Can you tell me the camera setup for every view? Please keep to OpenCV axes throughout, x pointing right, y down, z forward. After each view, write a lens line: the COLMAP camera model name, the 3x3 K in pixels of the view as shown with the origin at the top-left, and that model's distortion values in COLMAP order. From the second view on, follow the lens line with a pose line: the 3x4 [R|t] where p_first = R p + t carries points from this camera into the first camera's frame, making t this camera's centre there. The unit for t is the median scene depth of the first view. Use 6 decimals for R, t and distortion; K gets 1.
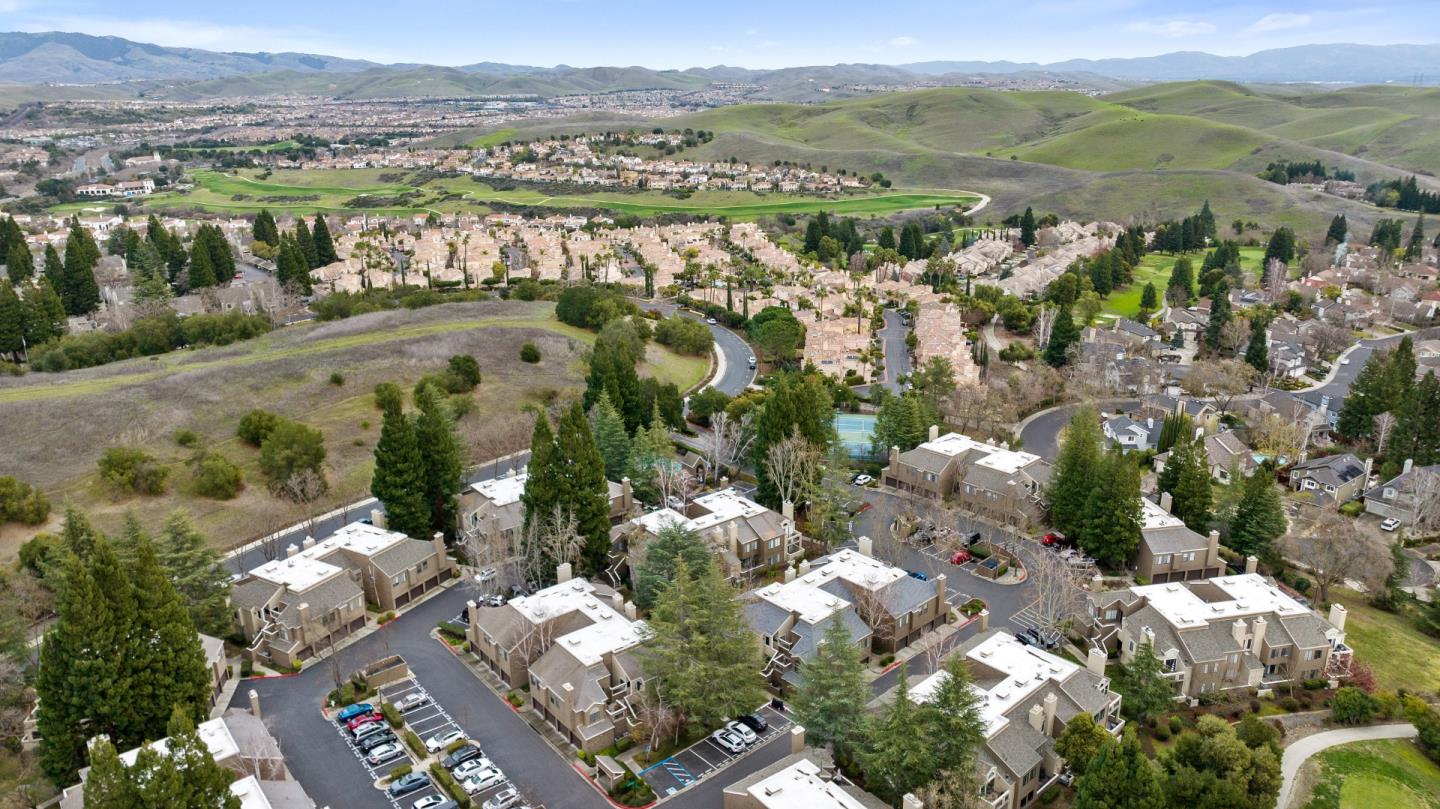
lens RADIAL K [[1008.3, 0, 720.0], [0, 1008.3, 404.5], [0, 0, 1]] dist [-0.060864, 0.057693]
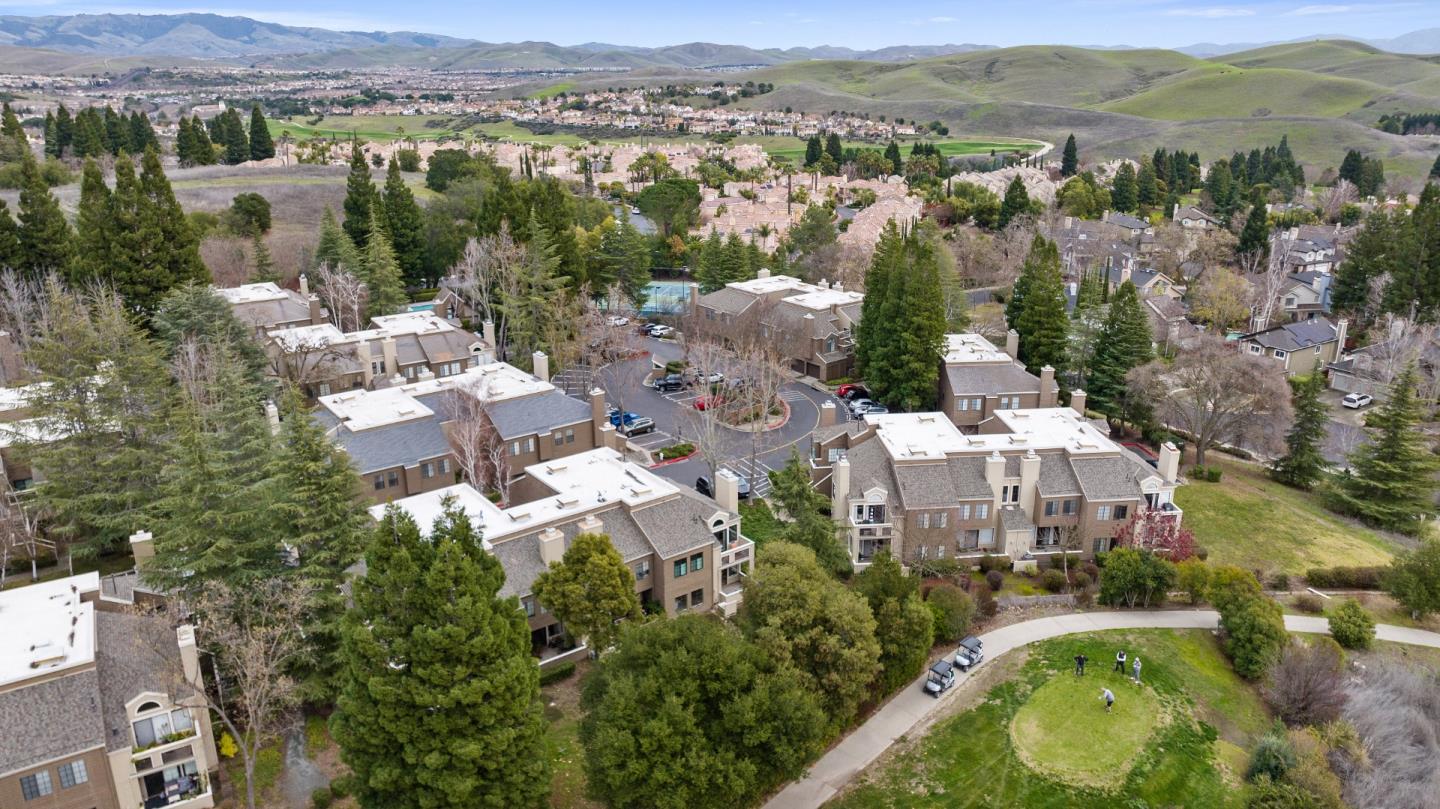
lens RADIAL K [[1008.3, 0, 720.0], [0, 1008.3, 404.5], [0, 0, 1]] dist [-0.060864, 0.057693]
pose [[0.994509, 0.036407, -0.098117, 0.055851], [-0.035052, 0.999265, 0.015493, 0.024883], [0.098609, -0.011968, 0.995054, 0.046668]]
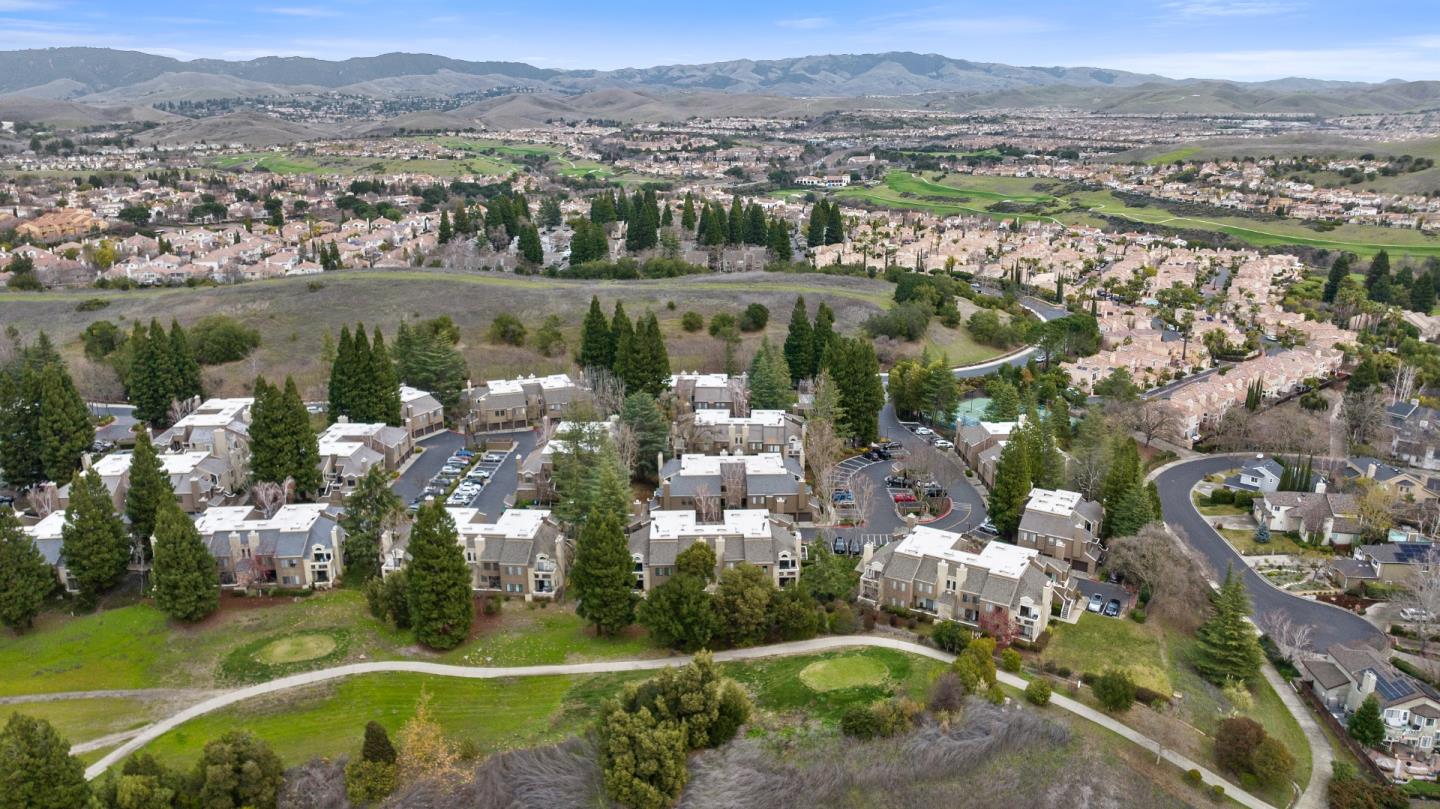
lens RADIAL K [[1008.3, 0, 720.0], [0, 1008.3, 404.5], [0, 0, 1]] dist [-0.060864, 0.057693]
pose [[0.744178, 0.197007, -0.638269, 0.142815], [-0.205066, 0.976757, 0.062392, 0.002323], [0.635726, 0.084457, 0.767281, -0.013085]]
